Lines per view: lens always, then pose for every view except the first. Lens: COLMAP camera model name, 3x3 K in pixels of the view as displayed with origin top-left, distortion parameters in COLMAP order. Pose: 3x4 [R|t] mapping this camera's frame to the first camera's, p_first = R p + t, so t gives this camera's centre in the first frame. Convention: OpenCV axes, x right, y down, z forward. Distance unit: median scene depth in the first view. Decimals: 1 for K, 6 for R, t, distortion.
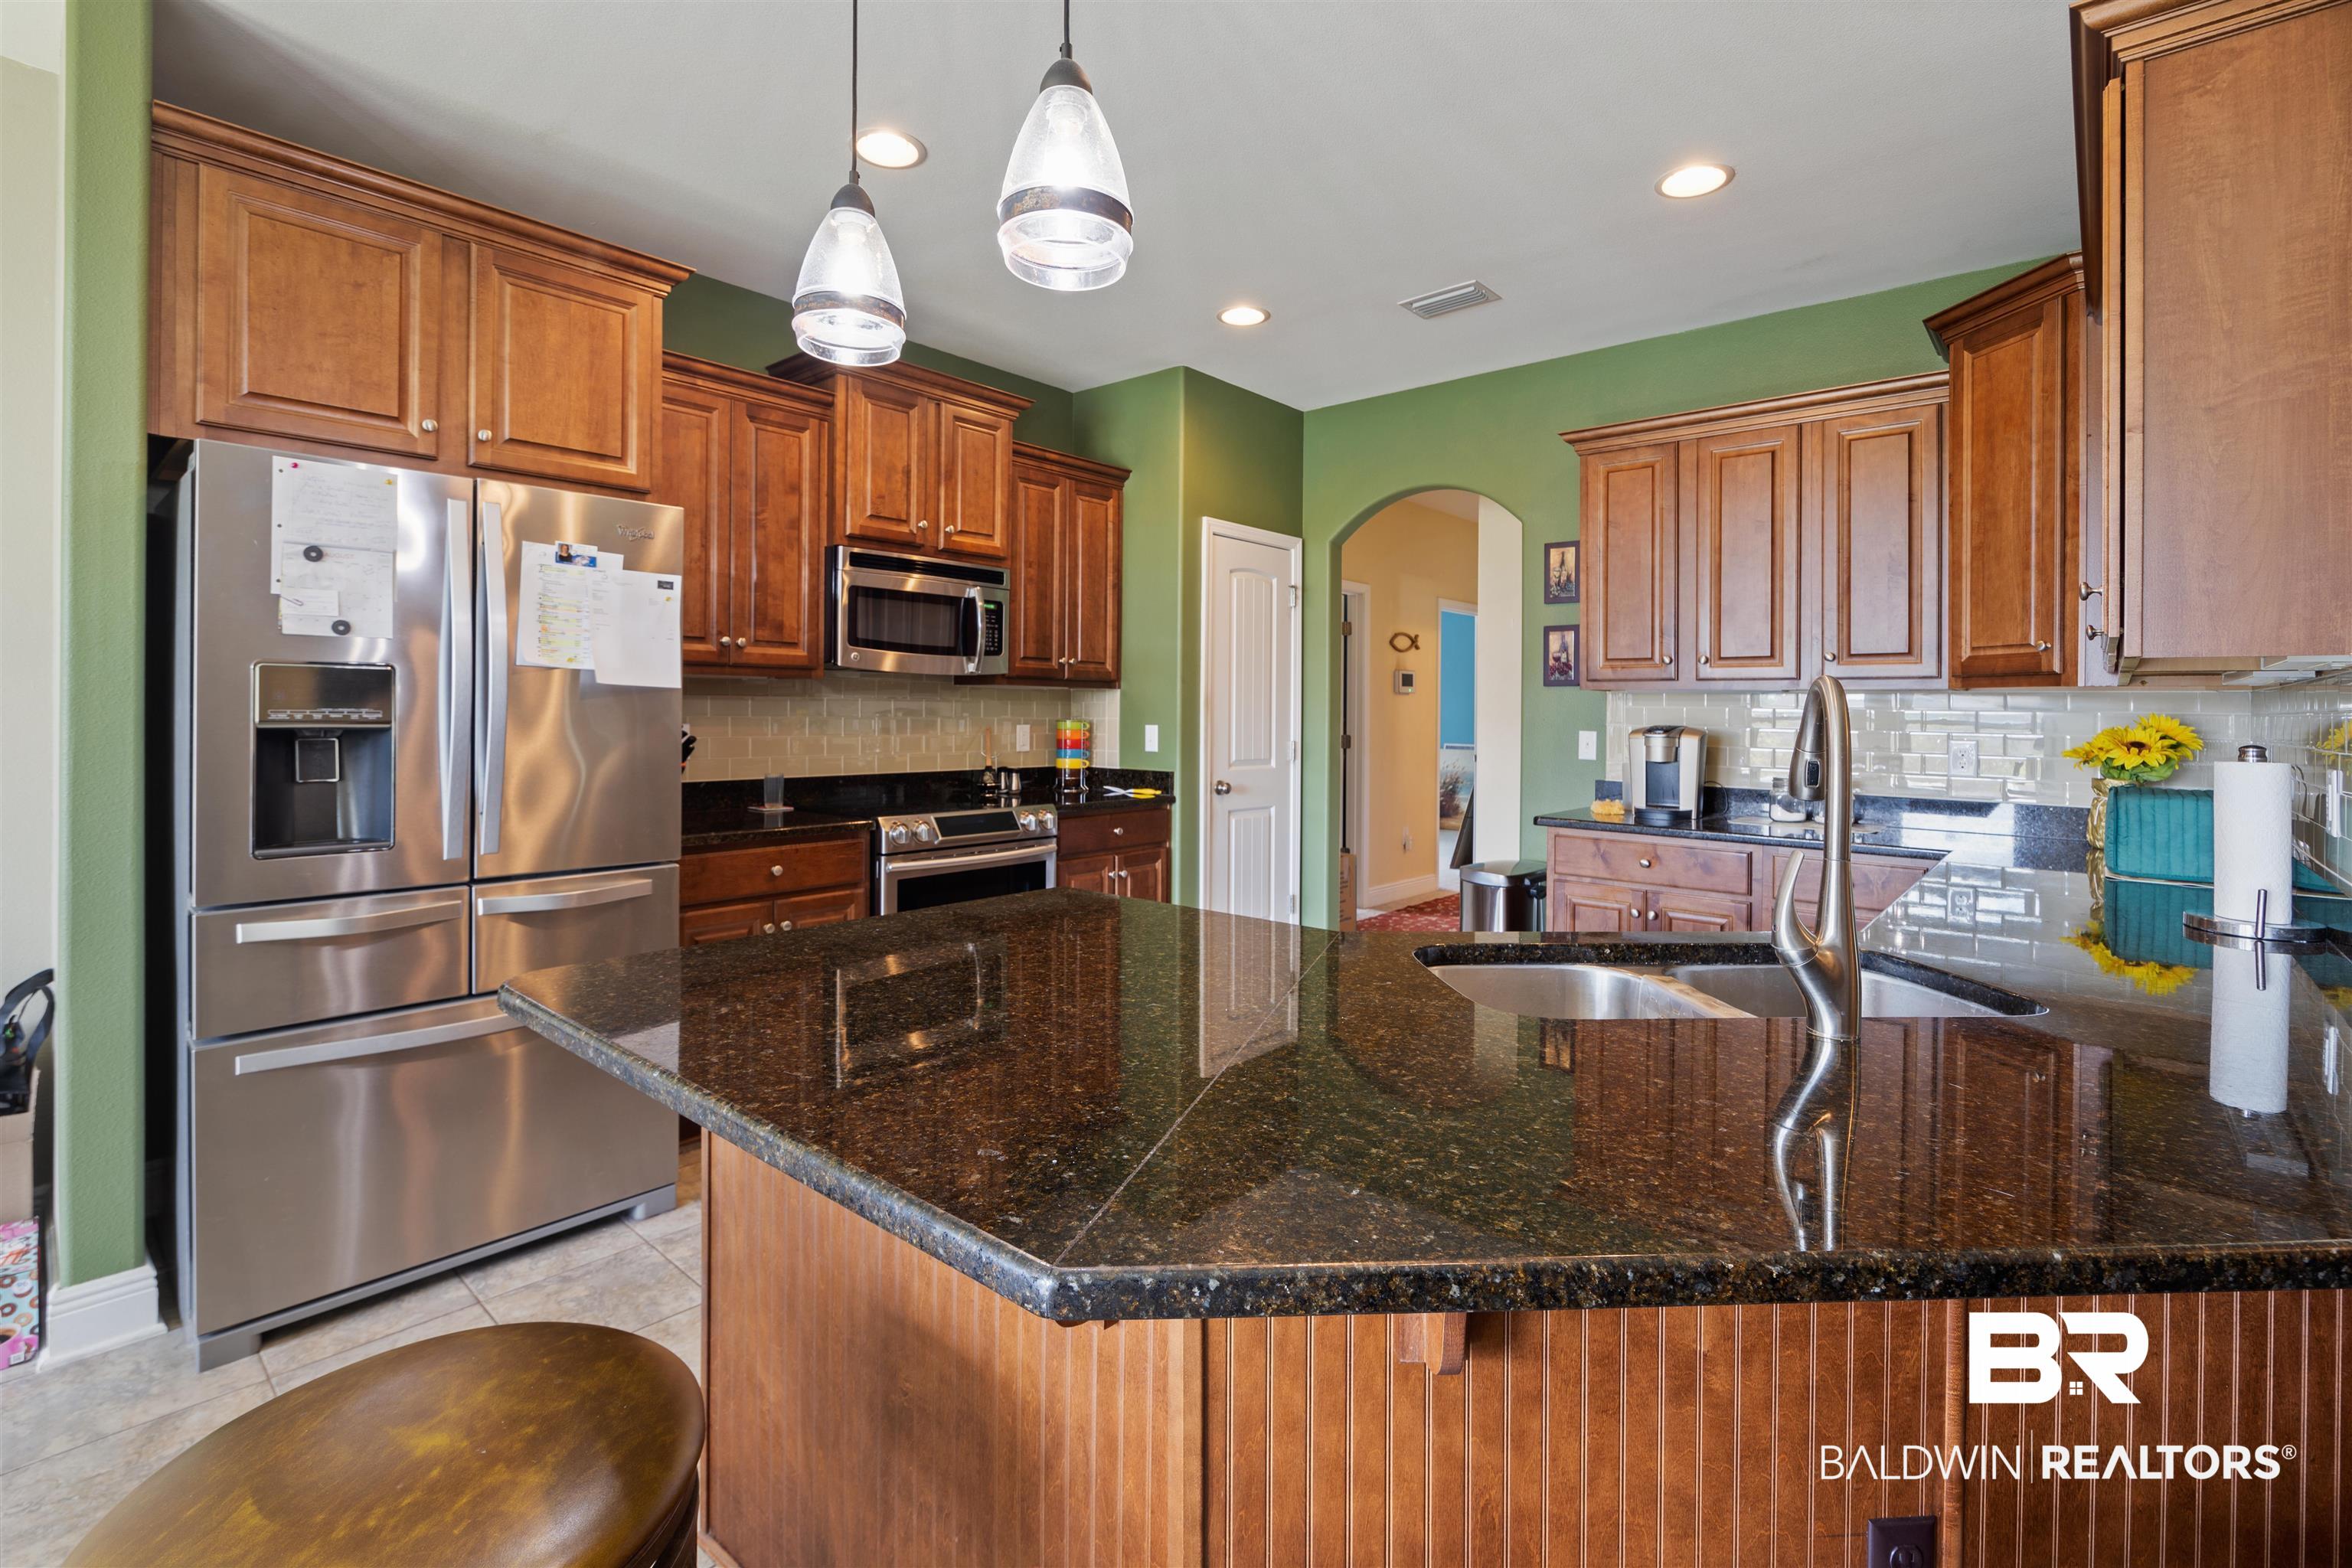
lens RADIAL K [[1057.1, 0, 1185.7], [0, 1057.1, 730.1], [0, 0, 1]] dist [-0.014002, 0.000359]
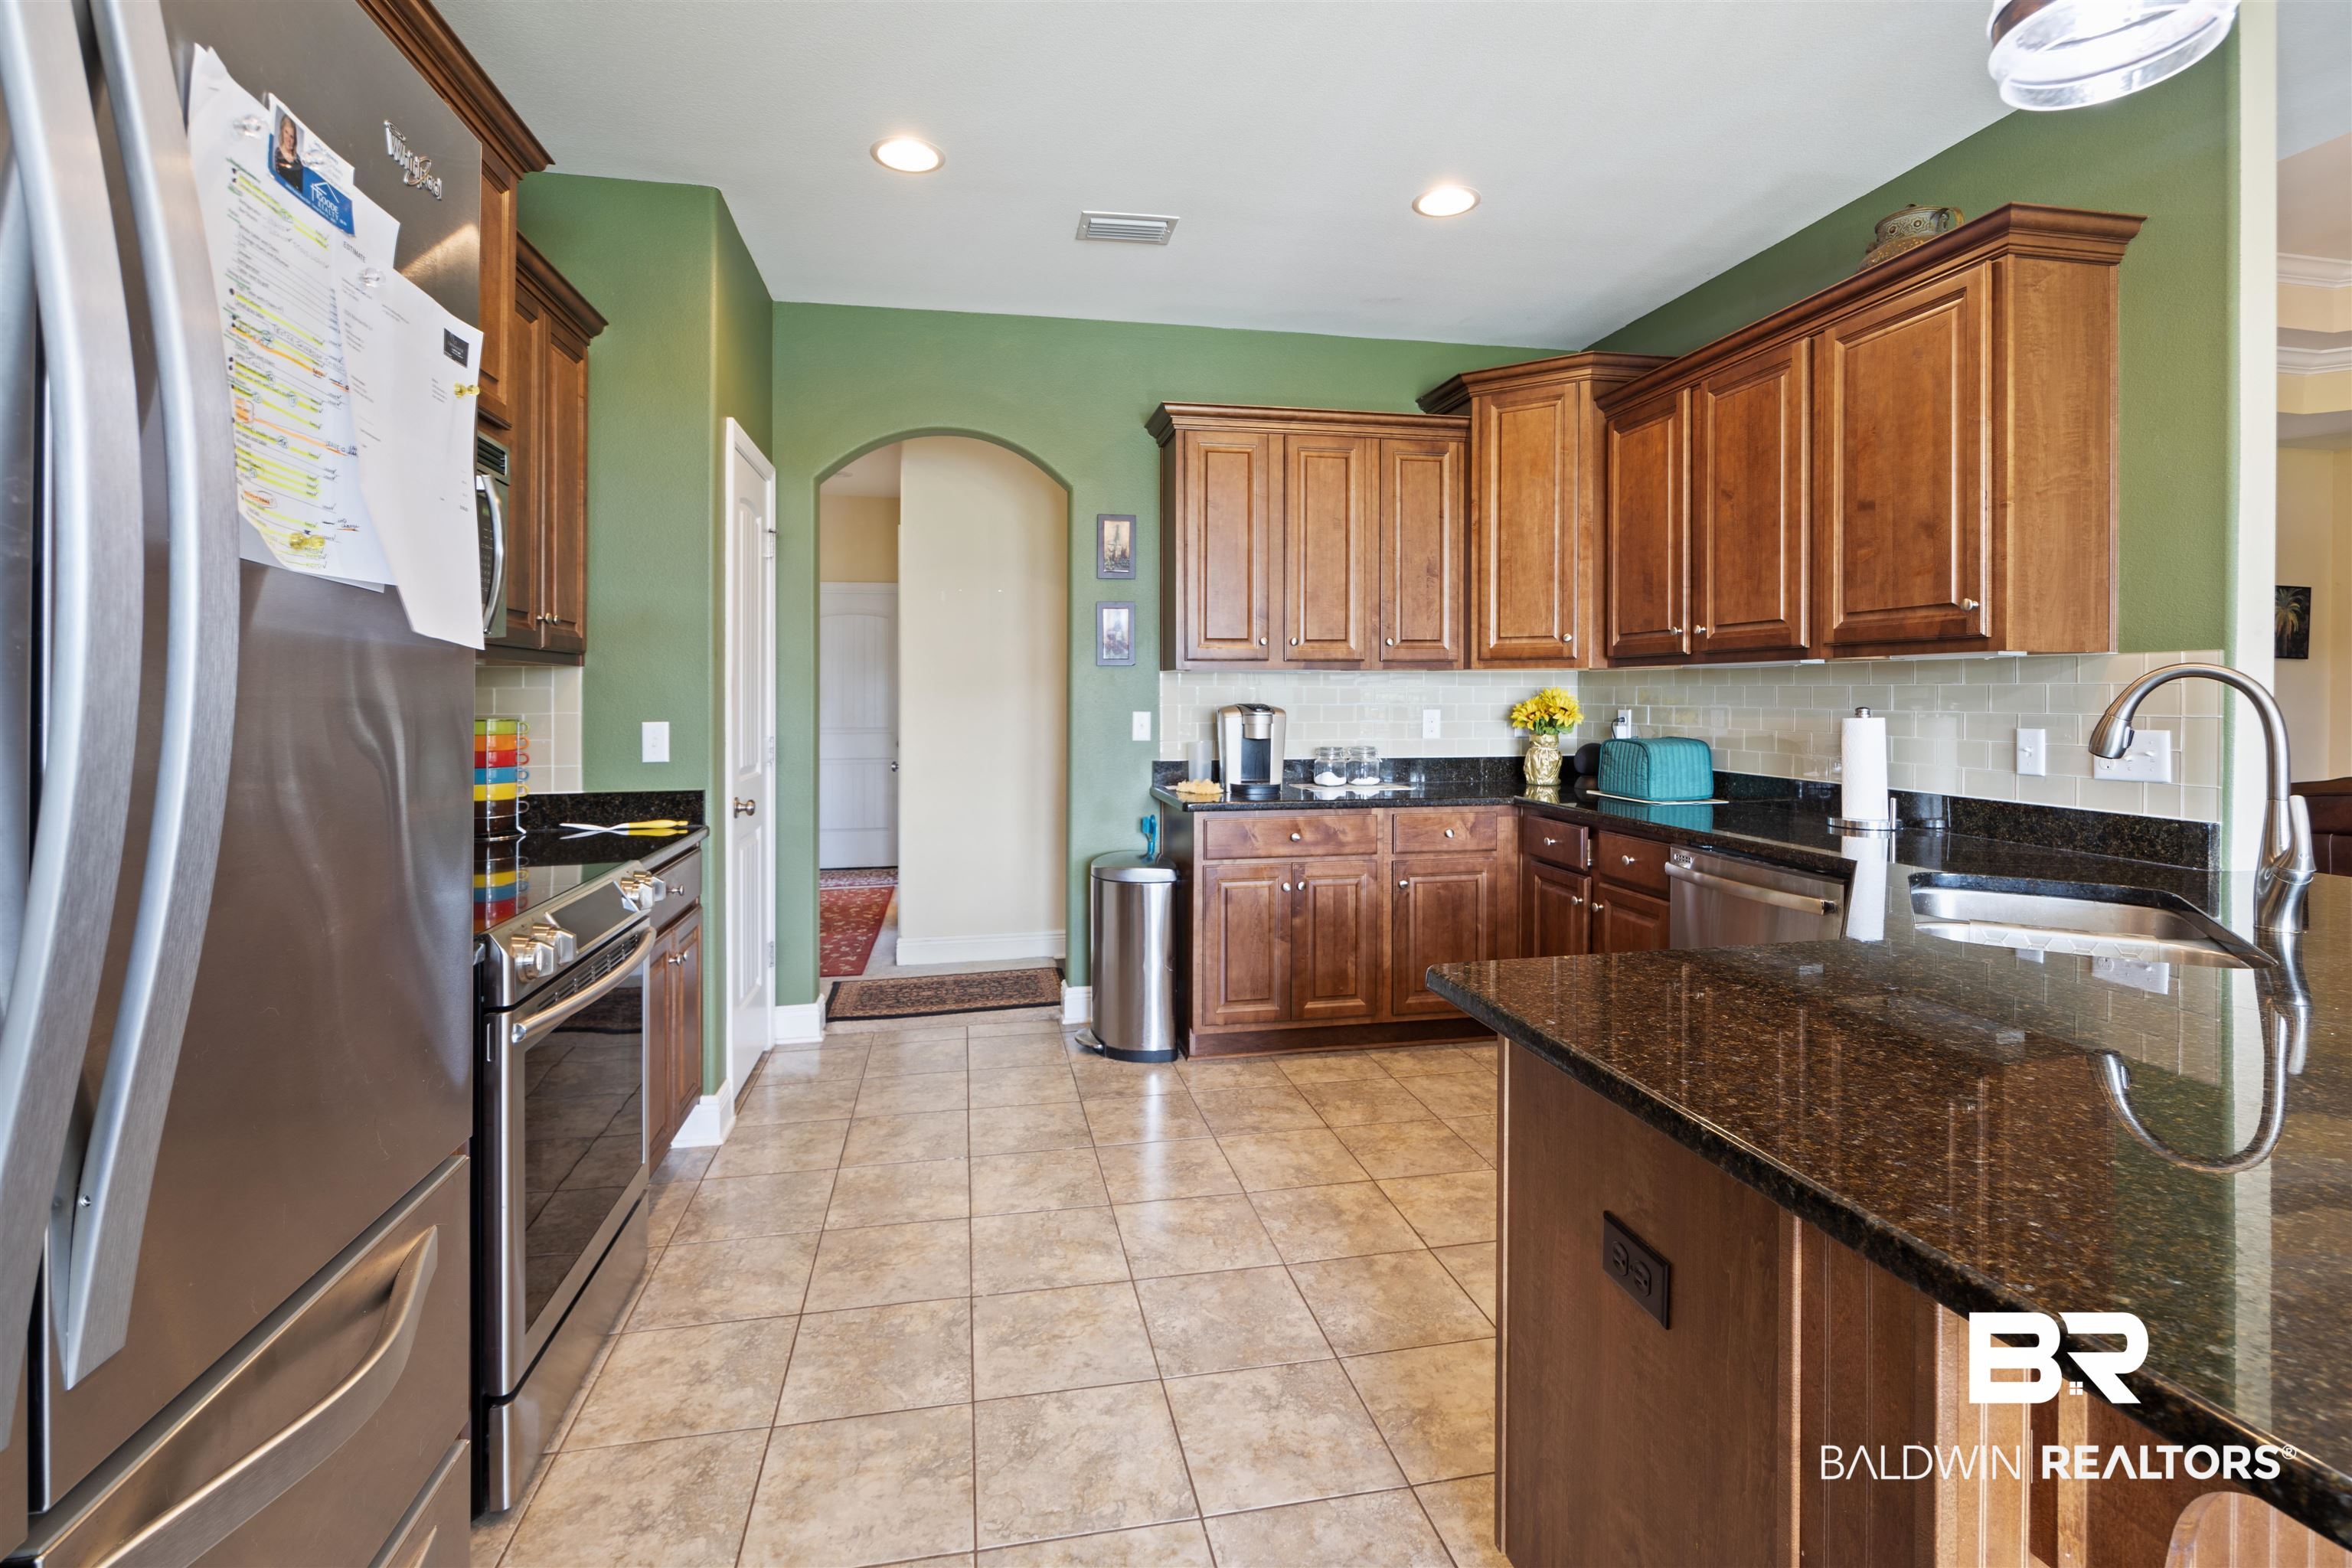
lens RADIAL K [[1057.1, 0, 1185.7], [0, 1057.1, 730.1], [0, 0, 1]] dist [-0.014002, 0.000359]
pose [[0.606935, -0.042542, 0.793612, -0.471935], [0.027758, 0.999092, 0.032328, -0.015341], [-0.794267, 0.002408, 0.607565, 0.463055]]
